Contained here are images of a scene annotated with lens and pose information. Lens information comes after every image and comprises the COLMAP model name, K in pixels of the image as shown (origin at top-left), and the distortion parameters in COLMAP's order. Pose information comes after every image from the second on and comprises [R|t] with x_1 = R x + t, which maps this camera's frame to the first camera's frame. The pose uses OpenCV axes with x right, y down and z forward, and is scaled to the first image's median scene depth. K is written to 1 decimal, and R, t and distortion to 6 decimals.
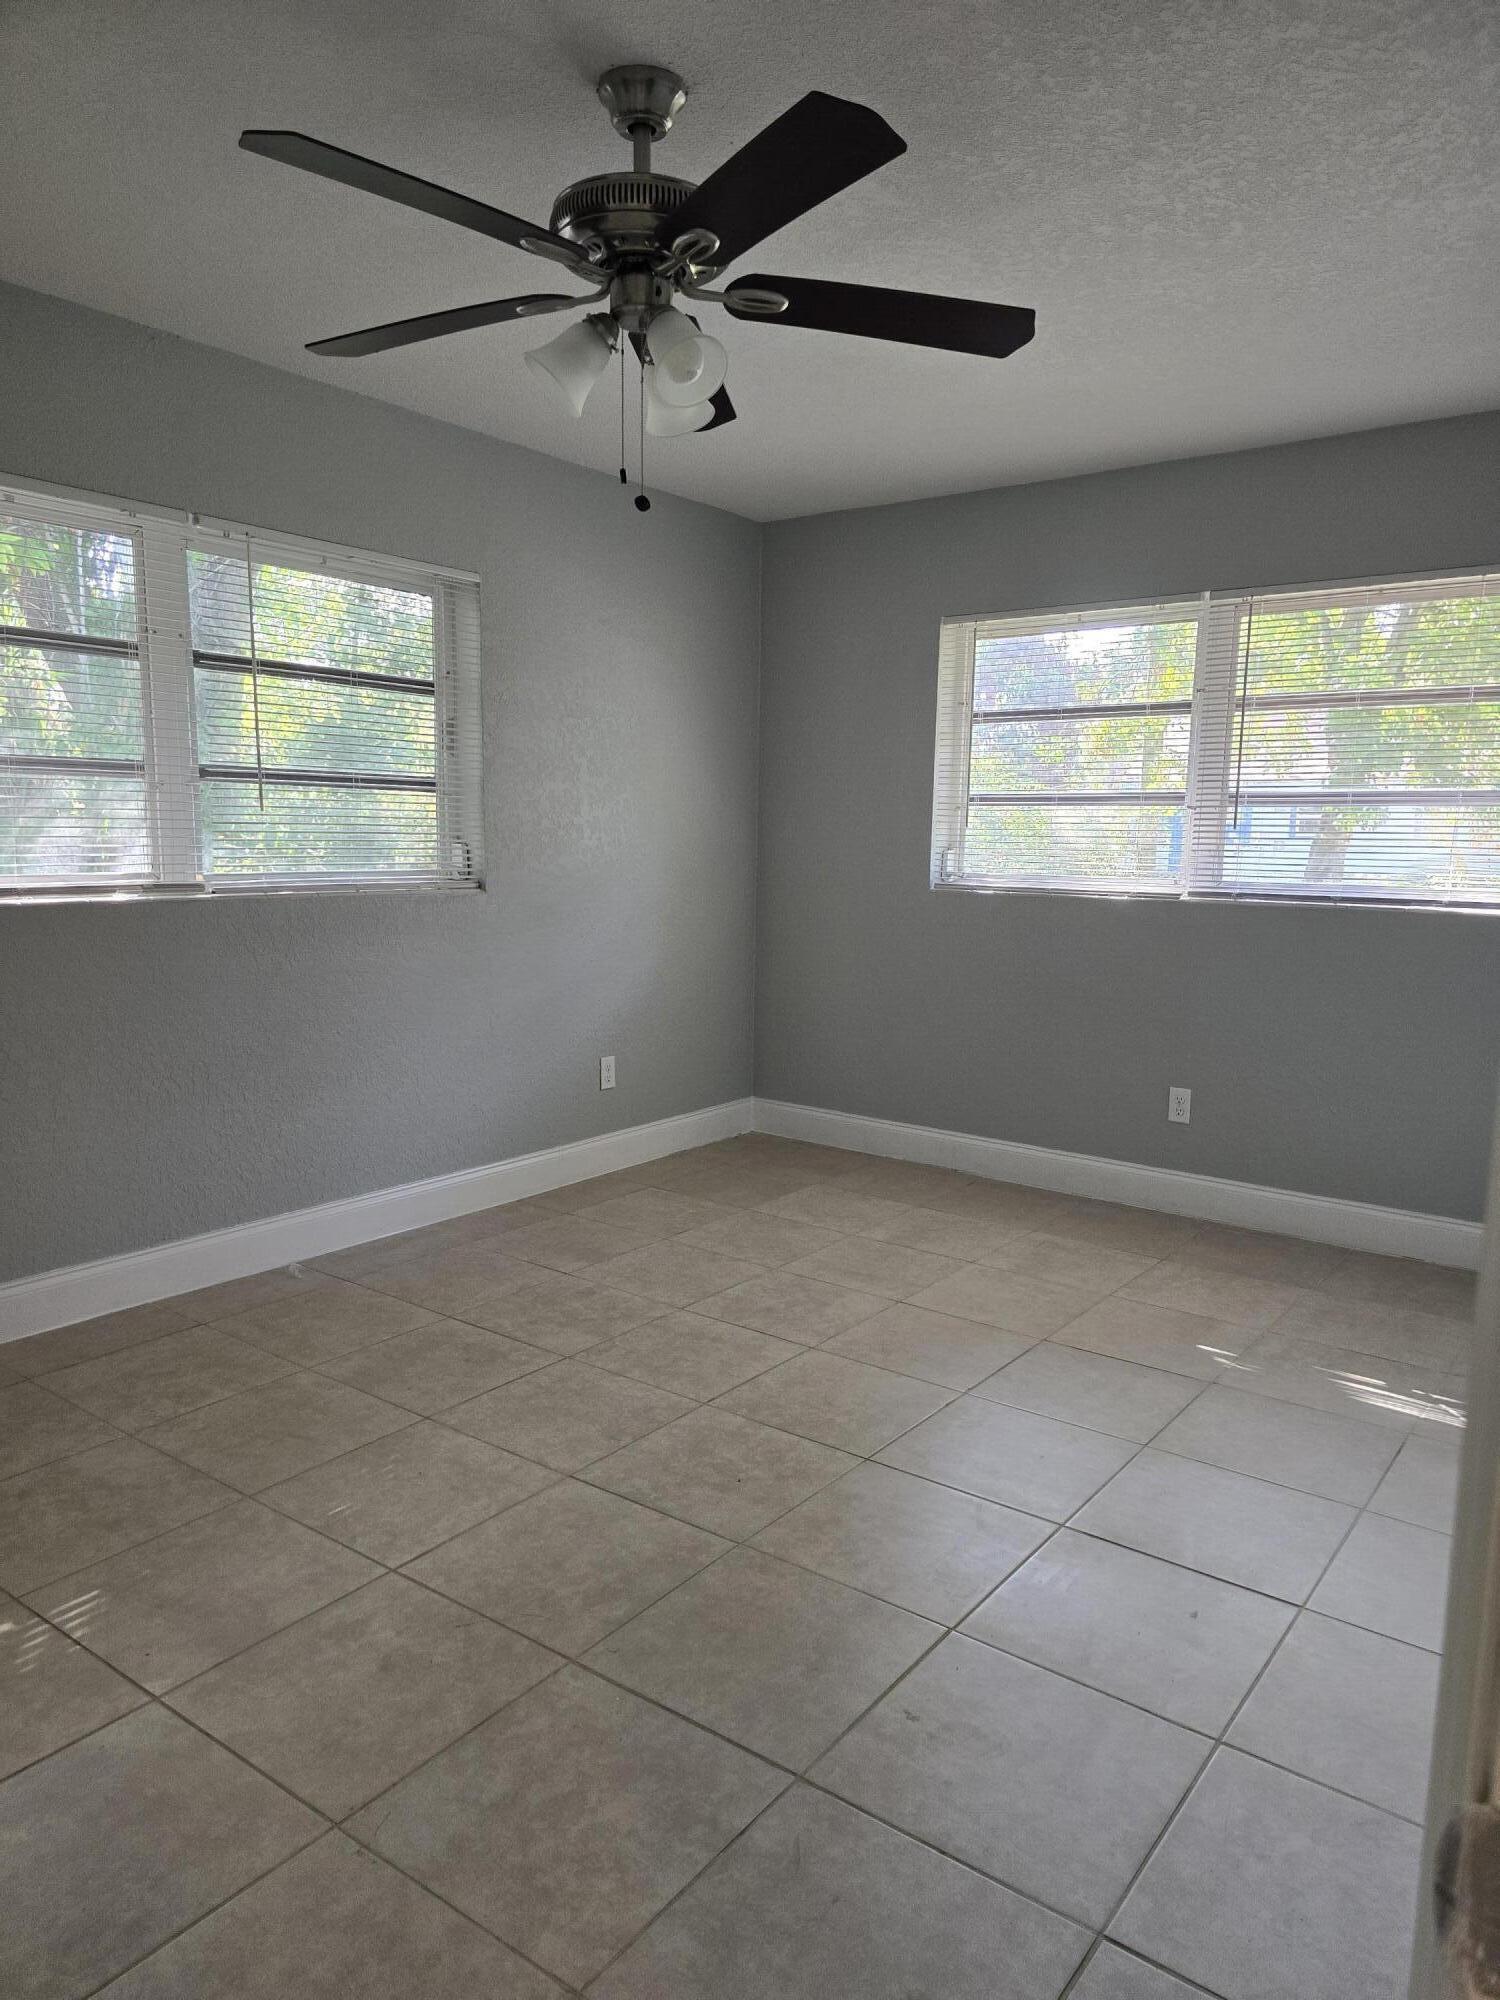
lens RADIAL K [[1350.6, 0, 741.2], [0, 1350.6, 999.6], [0, 0, 1]] dist [0.018143, -0.004440]
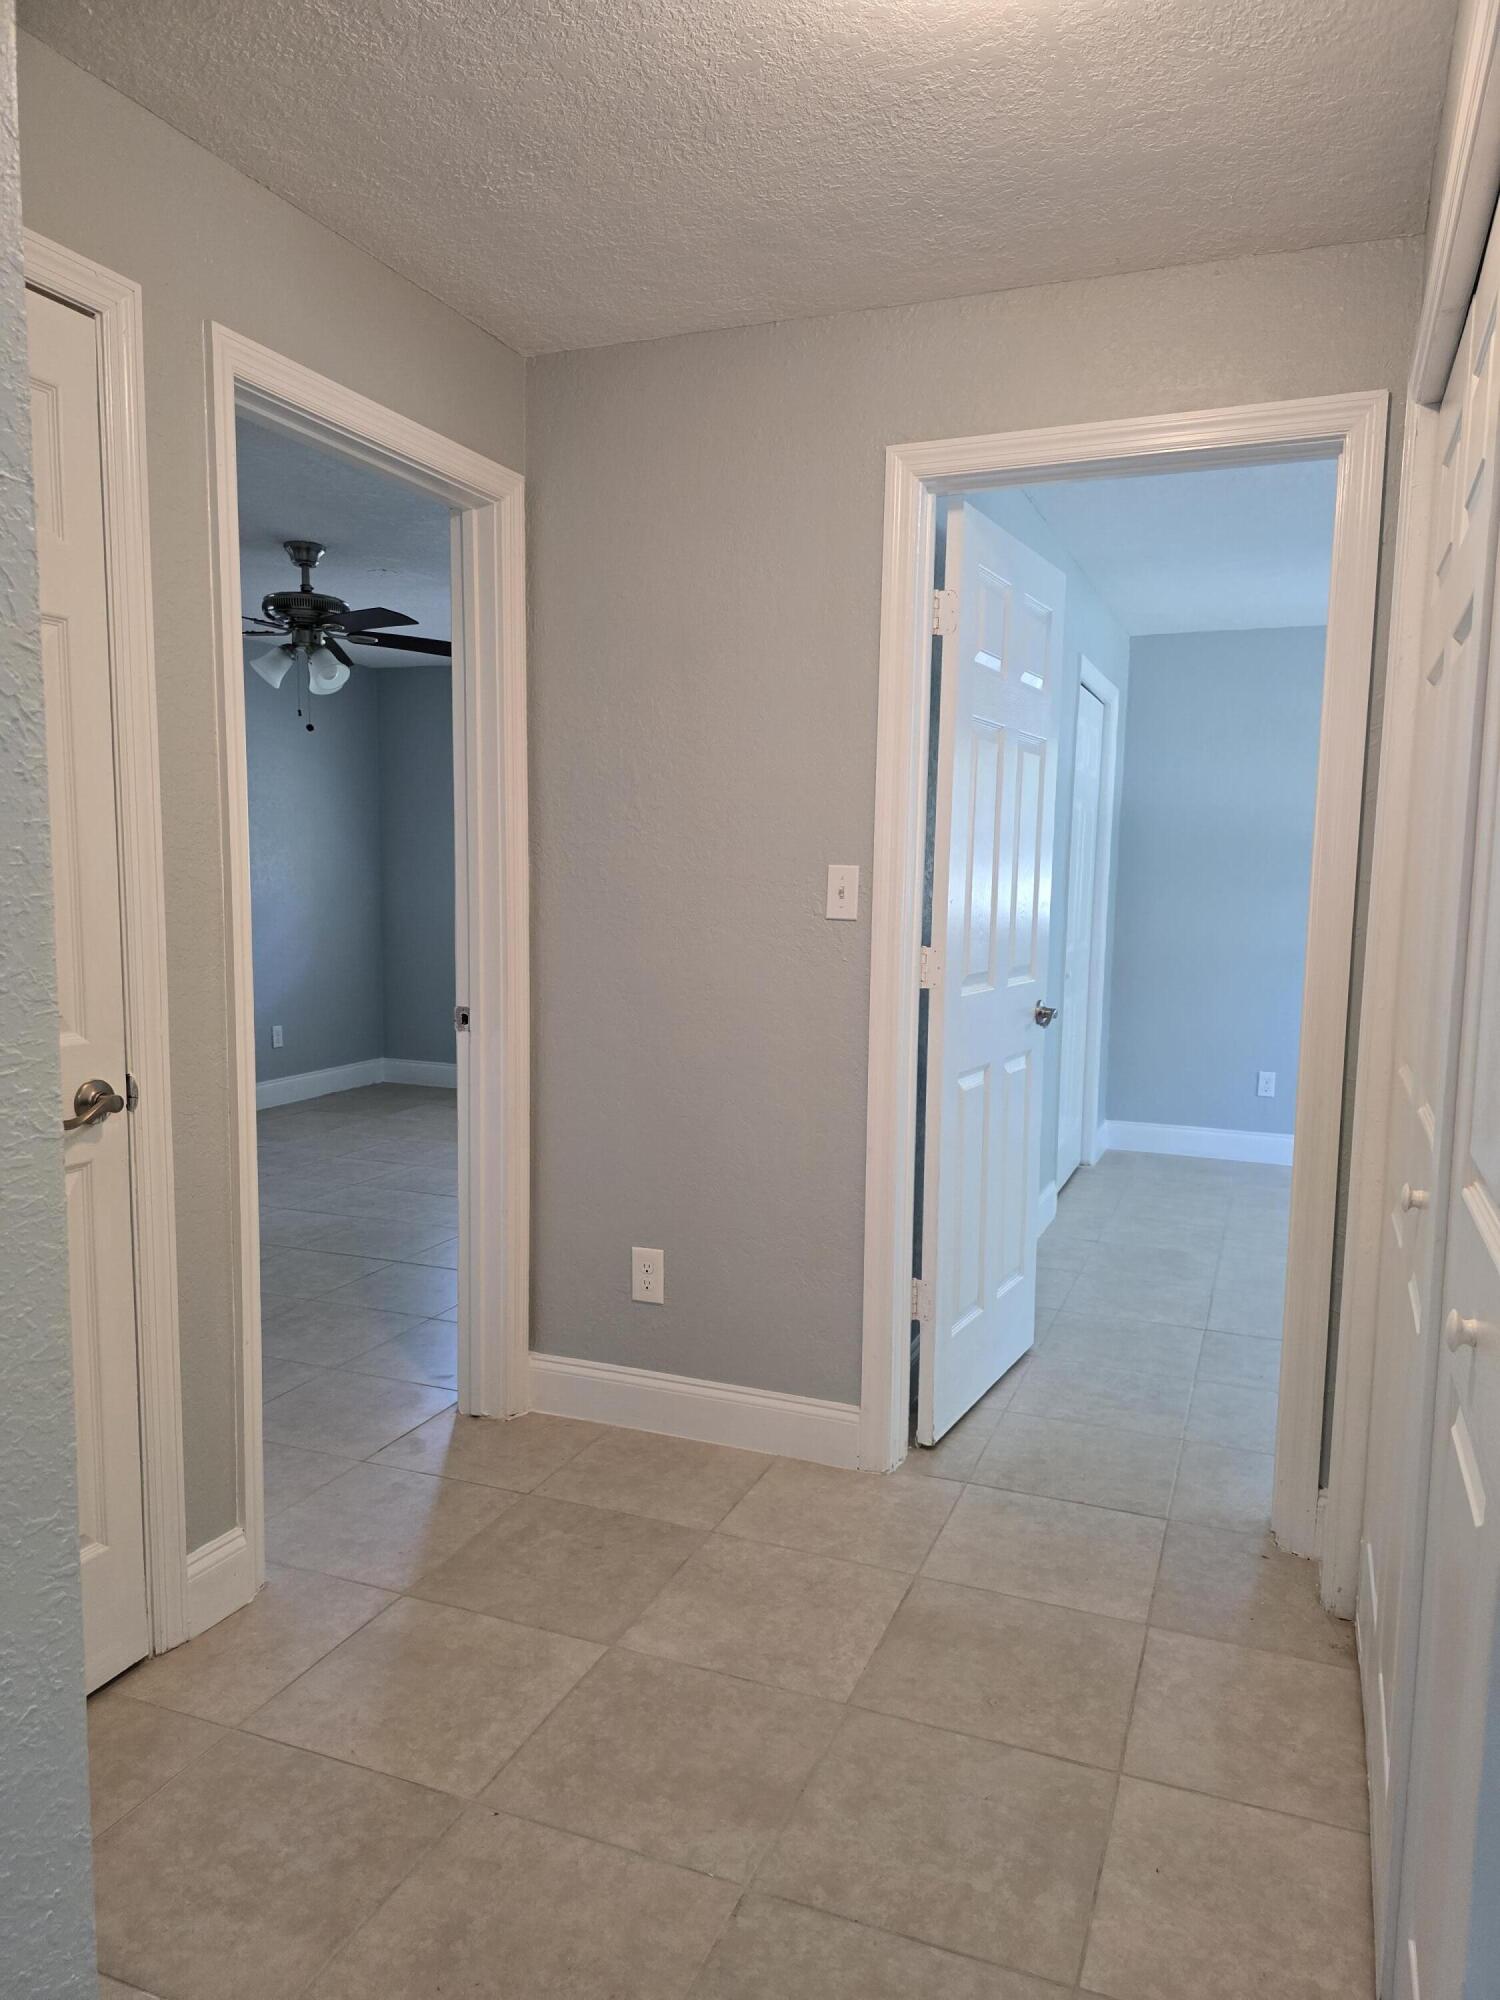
lens RADIAL K [[1350.6, 0, 749.7], [0, 1350.6, 1006.4], [0, 0, 1]] dist [0.018143, -0.004440]
pose [[0.963999, -0.033646, 0.263769, 0.009945], [0.038674, 0.999155, -0.013890, 0.069071], [-0.263079, 0.023591, 0.964486, -0.617661]]
